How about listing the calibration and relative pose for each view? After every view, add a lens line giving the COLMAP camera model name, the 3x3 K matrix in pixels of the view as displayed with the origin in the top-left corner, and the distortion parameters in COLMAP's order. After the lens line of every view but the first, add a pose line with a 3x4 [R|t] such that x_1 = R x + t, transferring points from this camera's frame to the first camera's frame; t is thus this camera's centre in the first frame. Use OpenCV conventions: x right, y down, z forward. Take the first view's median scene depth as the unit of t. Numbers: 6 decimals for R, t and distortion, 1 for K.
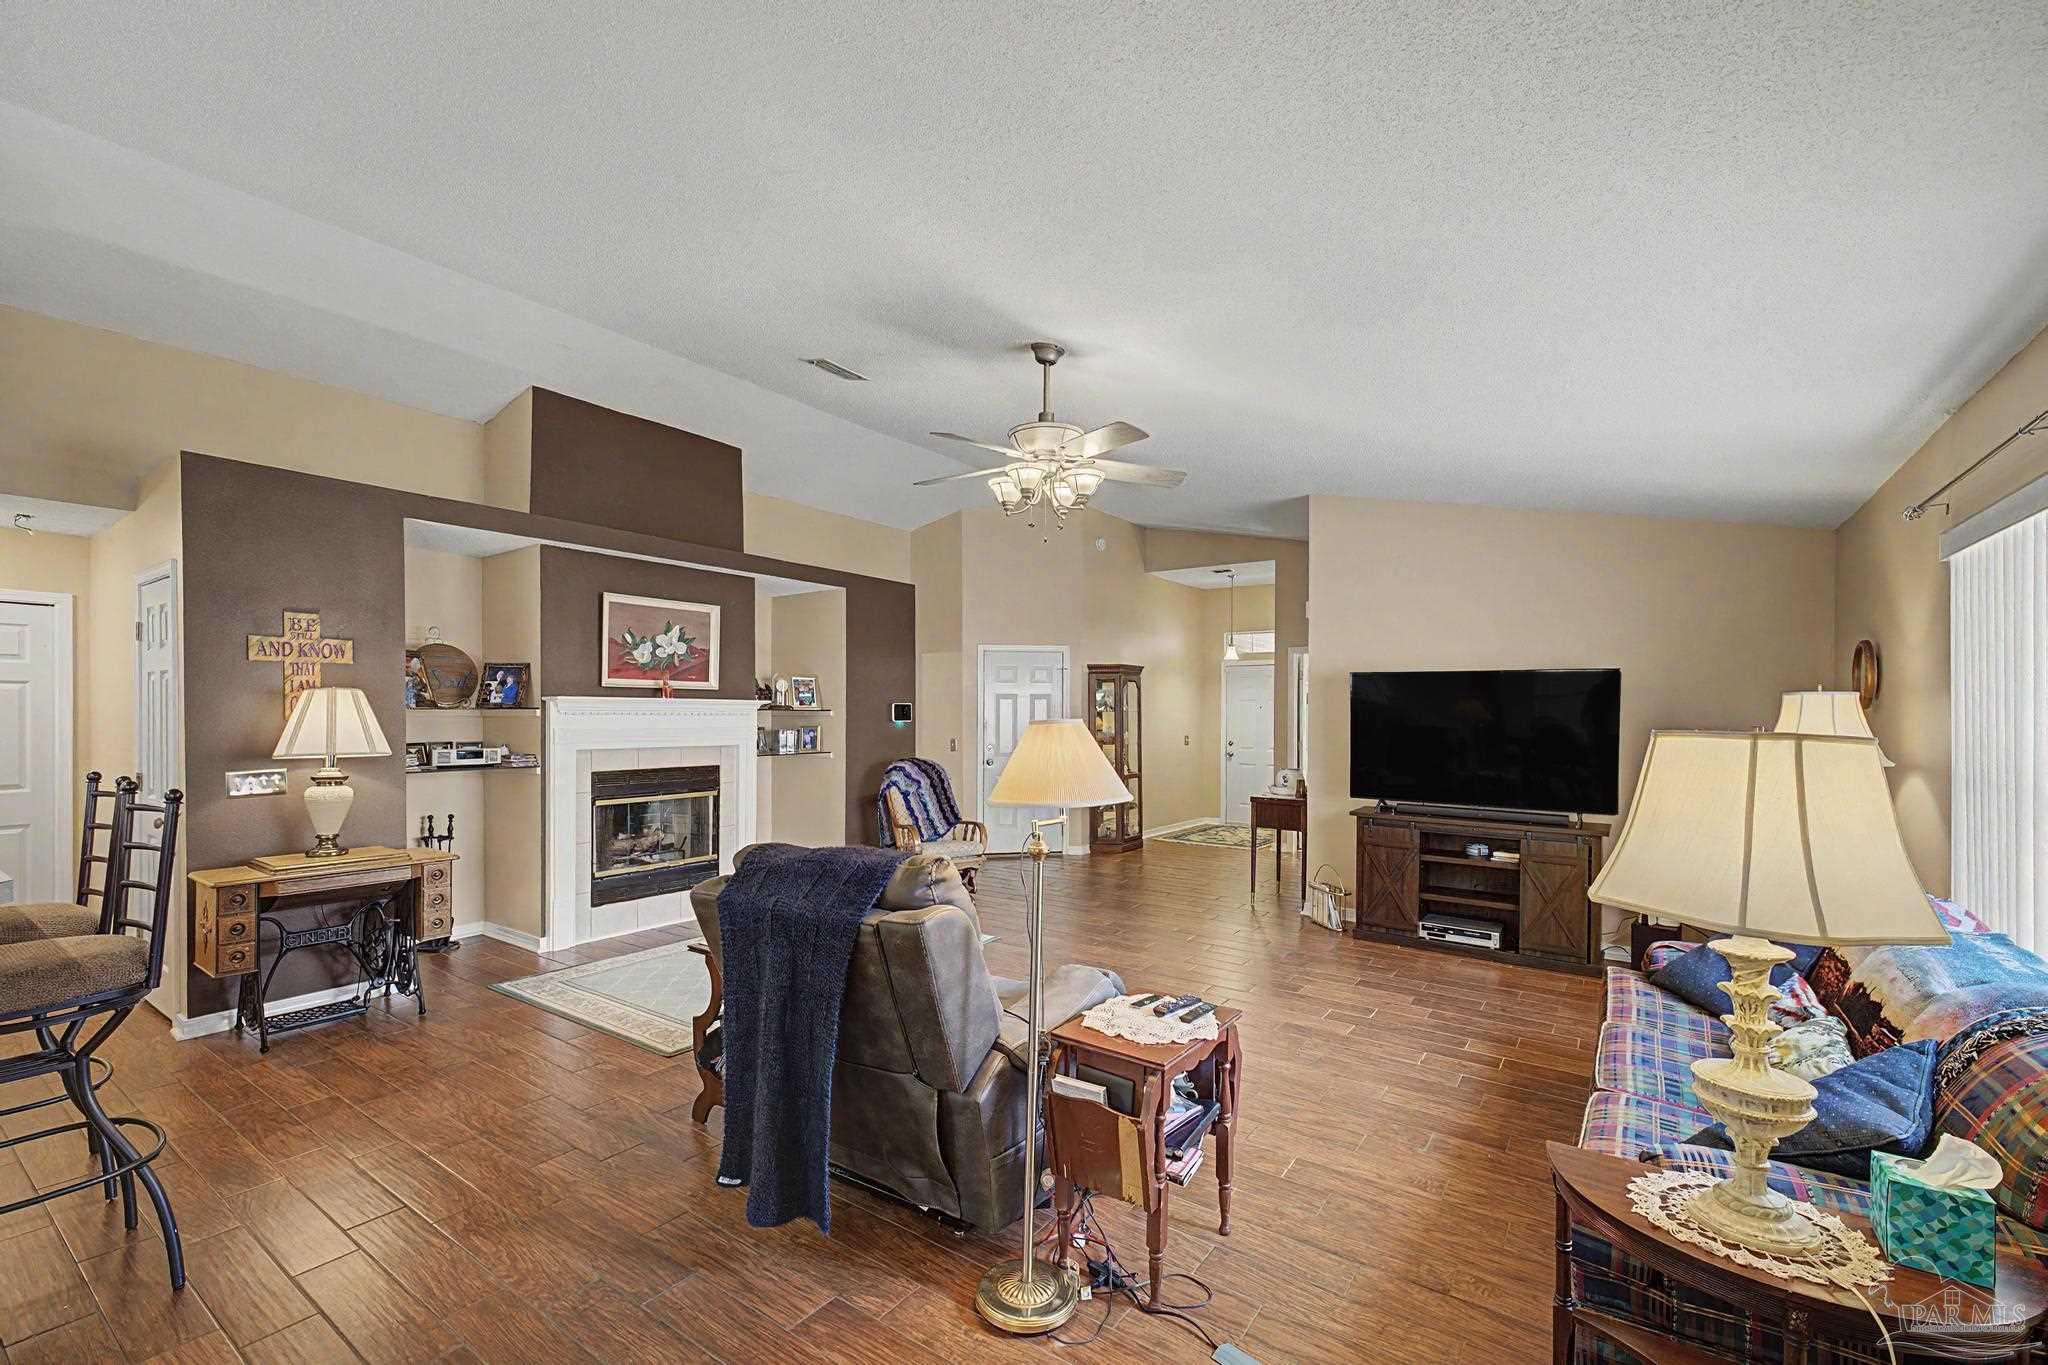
lens RADIAL K [[856.7, 0, 1016.4], [0, 856.7, 713.6], [0, 0, 1]] dist [-0.001561, -0.000315]
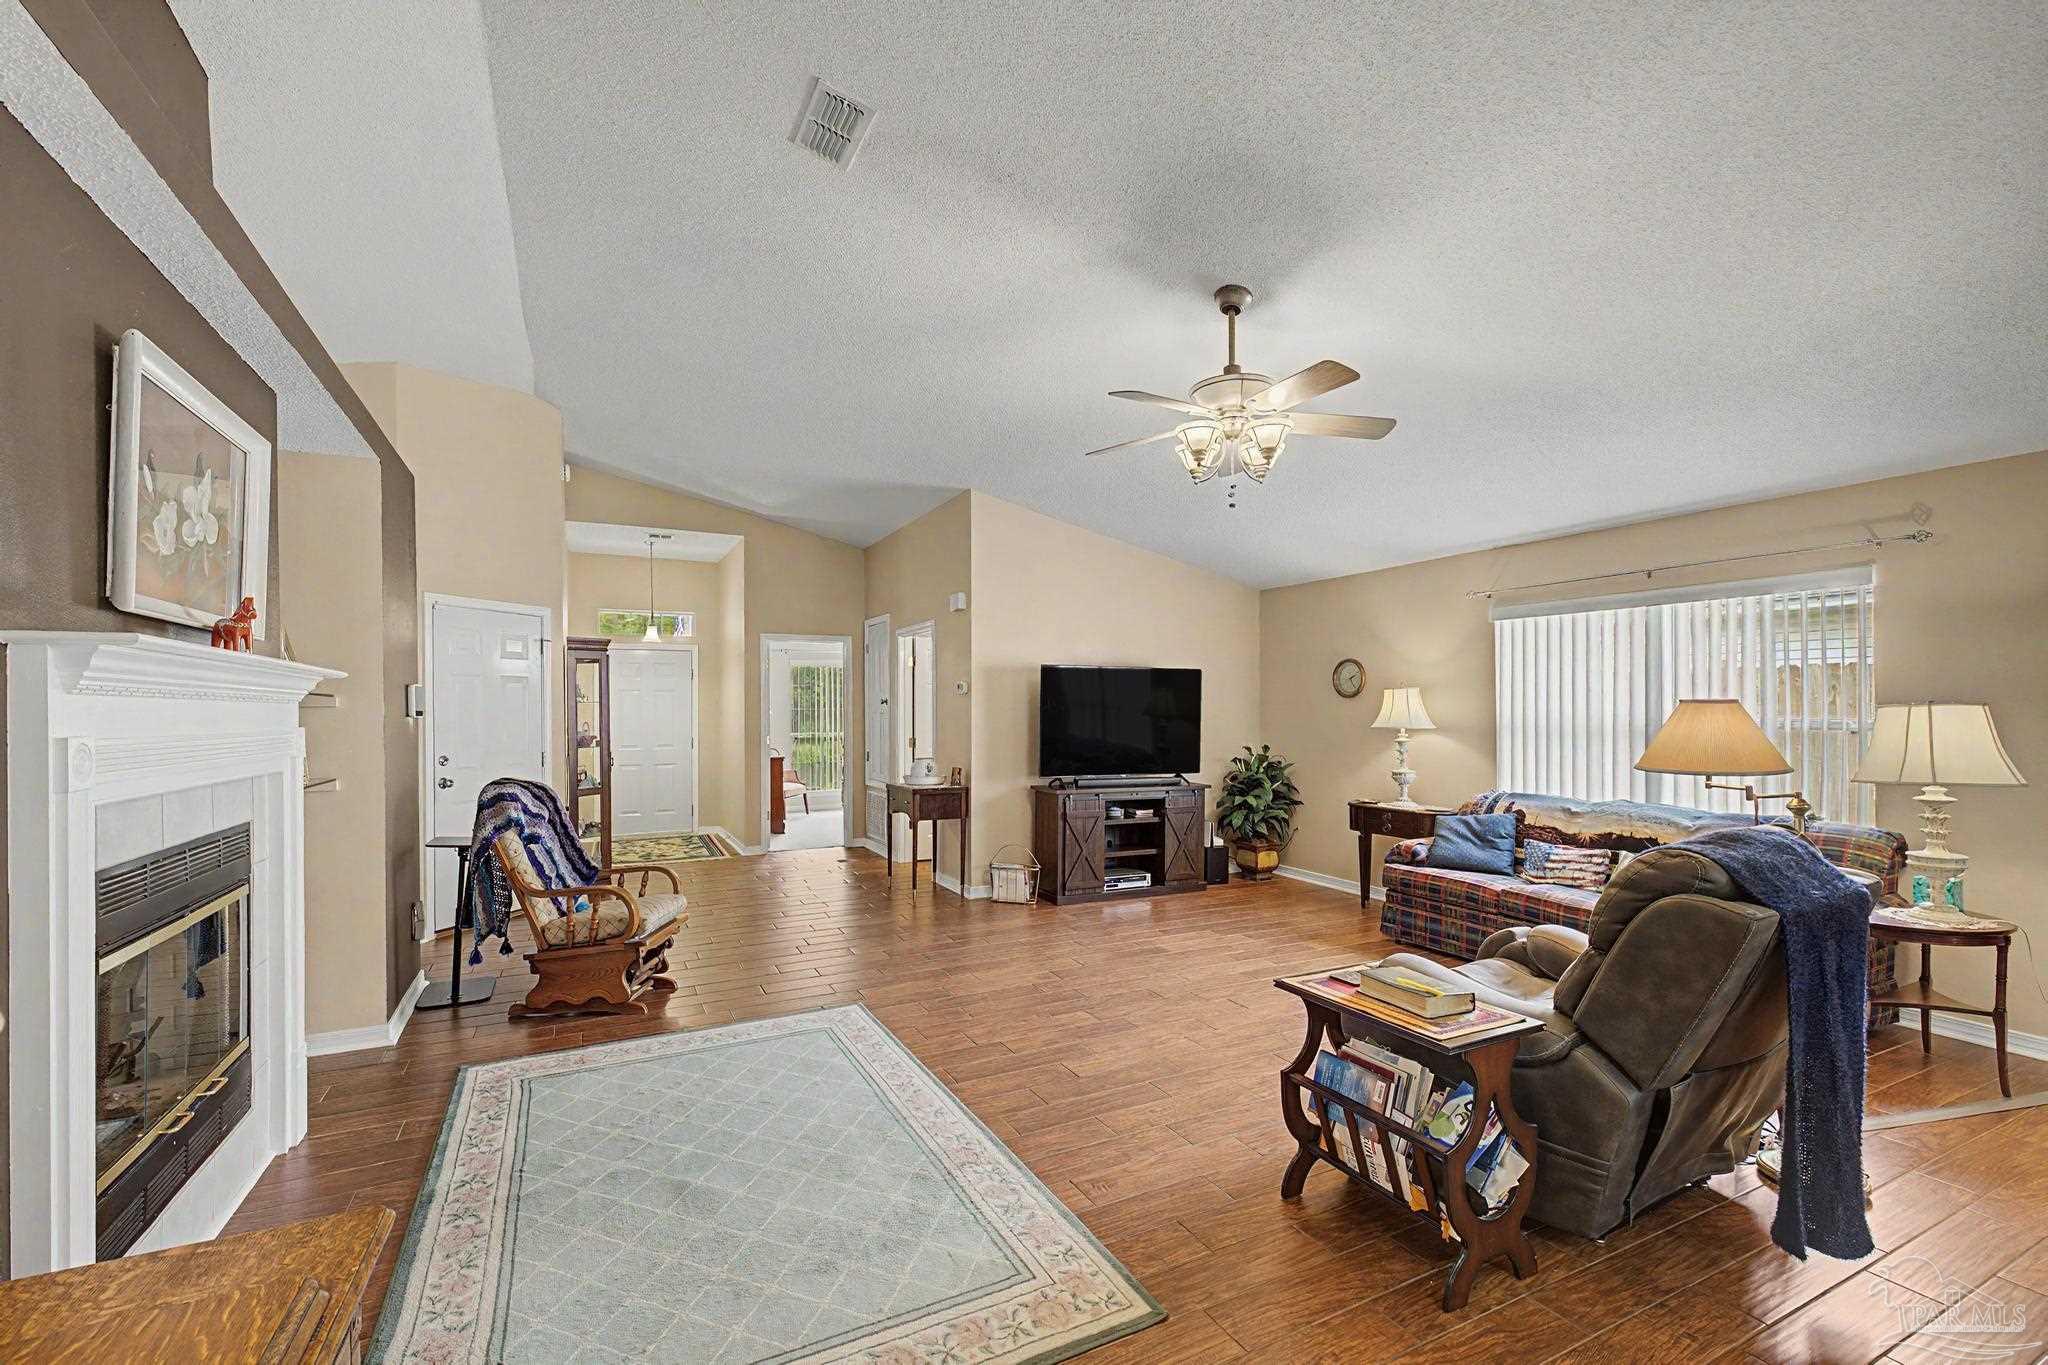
lens RADIAL K [[862.2, 0, 1012.5], [0, 862.2, 701.5], [0, 0, 1]] dist [0.001720, -0.000042]
pose [[0.466663, 0.002374, 0.884432, -0.606064], [0.006245, 0.999963, -0.005979, 0.006482], [-0.884413, 0.008313, 0.466630, 0.531722]]
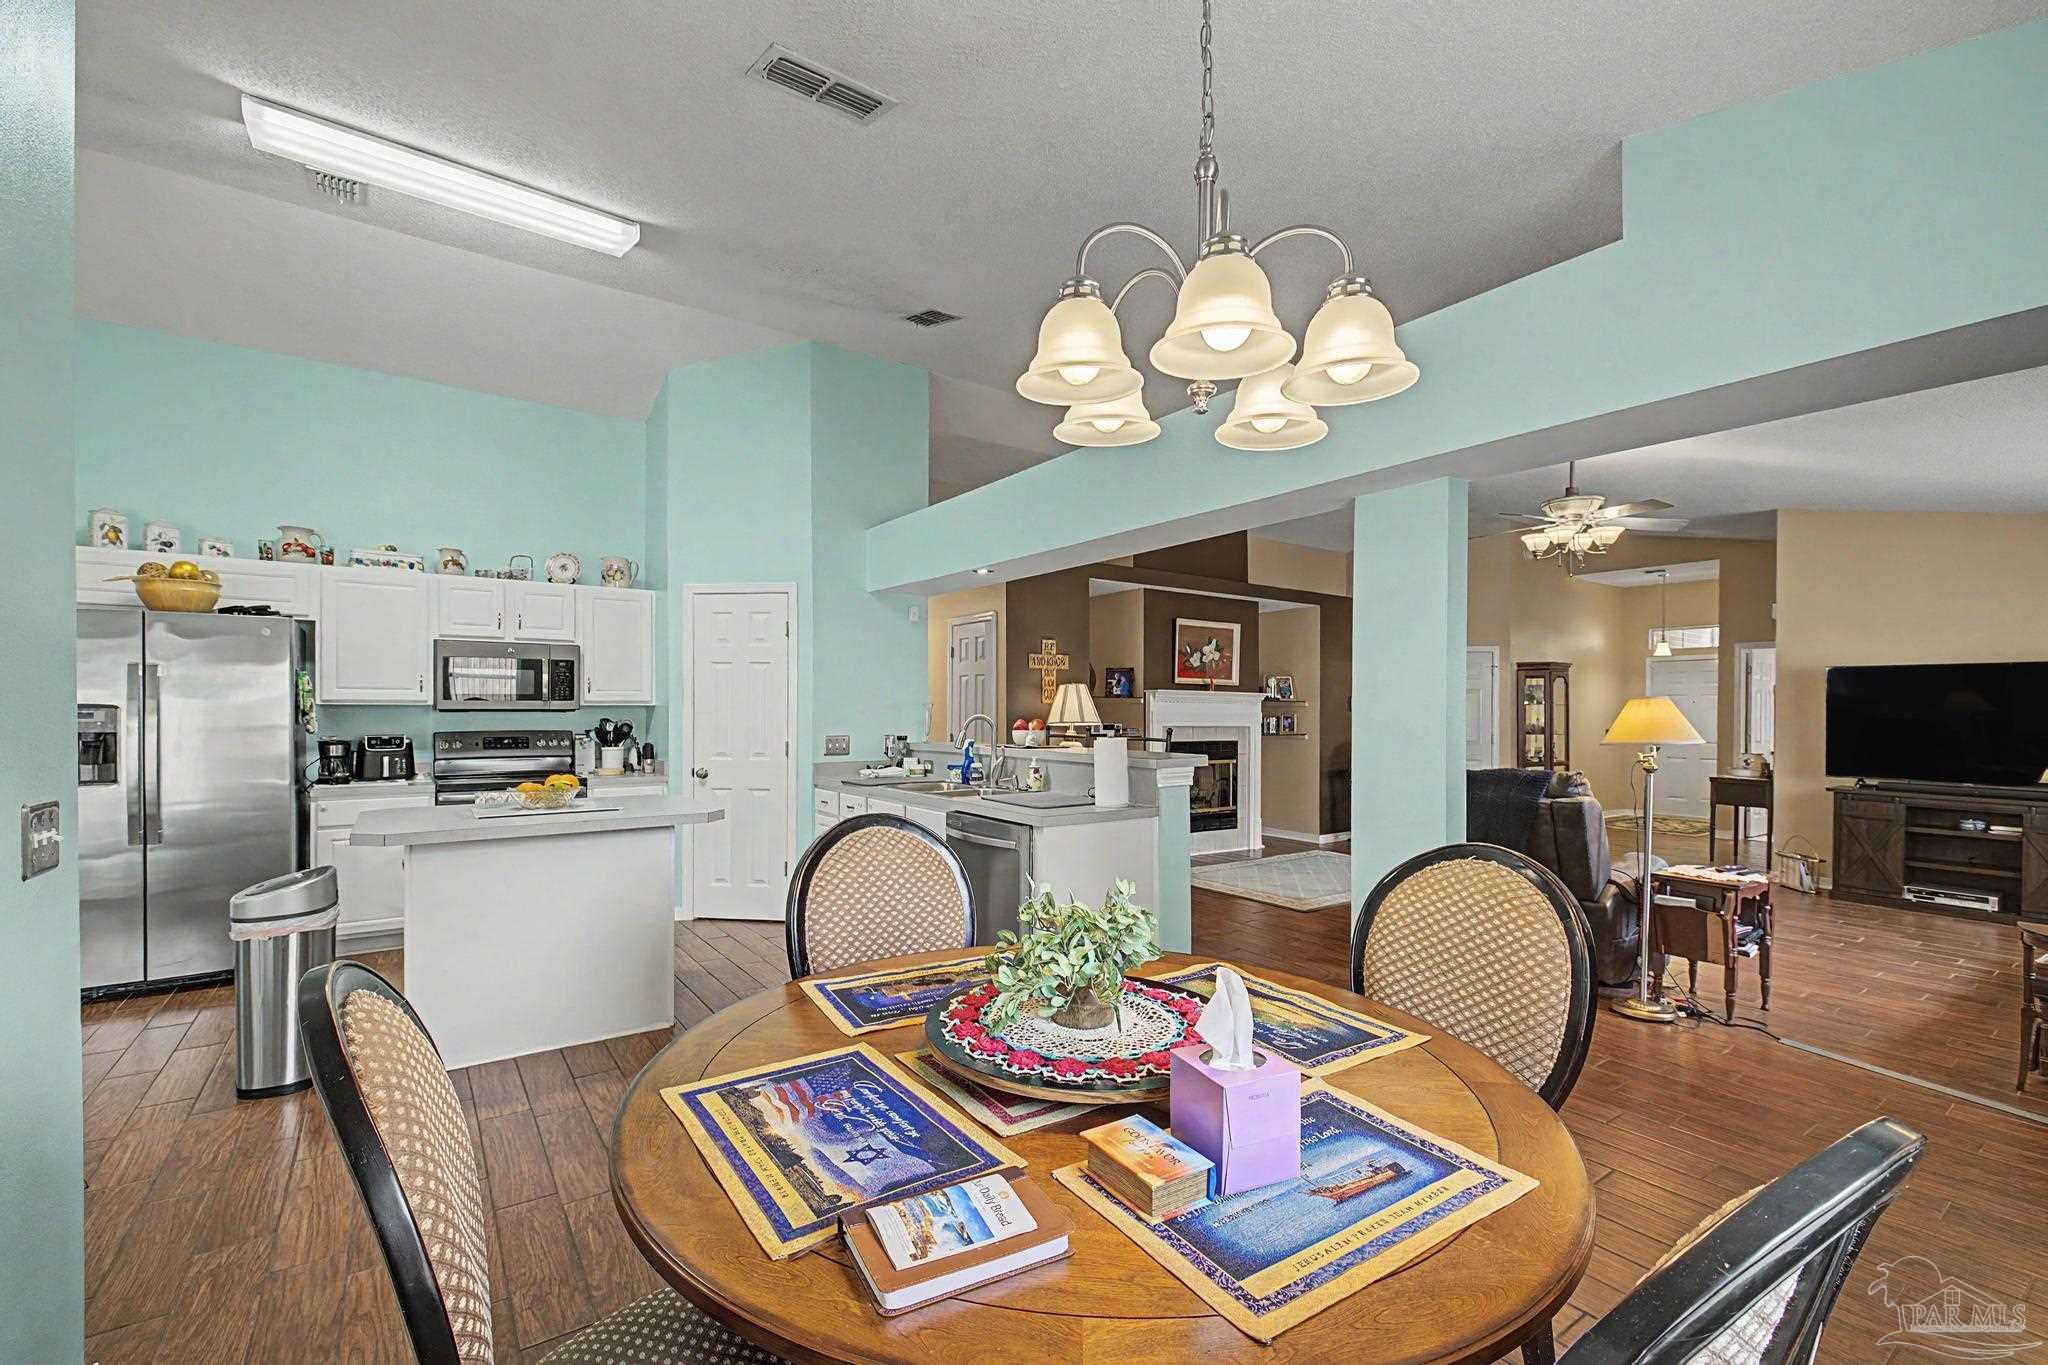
lens RADIAL K [[864.9, 0, 1017.0], [0, 864.9, 711.1], [0, 0, 1]] dist [0.002530, -0.000133]
pose [[0.941334, 0.004636, -0.337444, -0.240231], [-0.005403, 0.999985, -0.001334, 0.018807], [0.337433, 0.003079, 0.941345, -0.460515]]
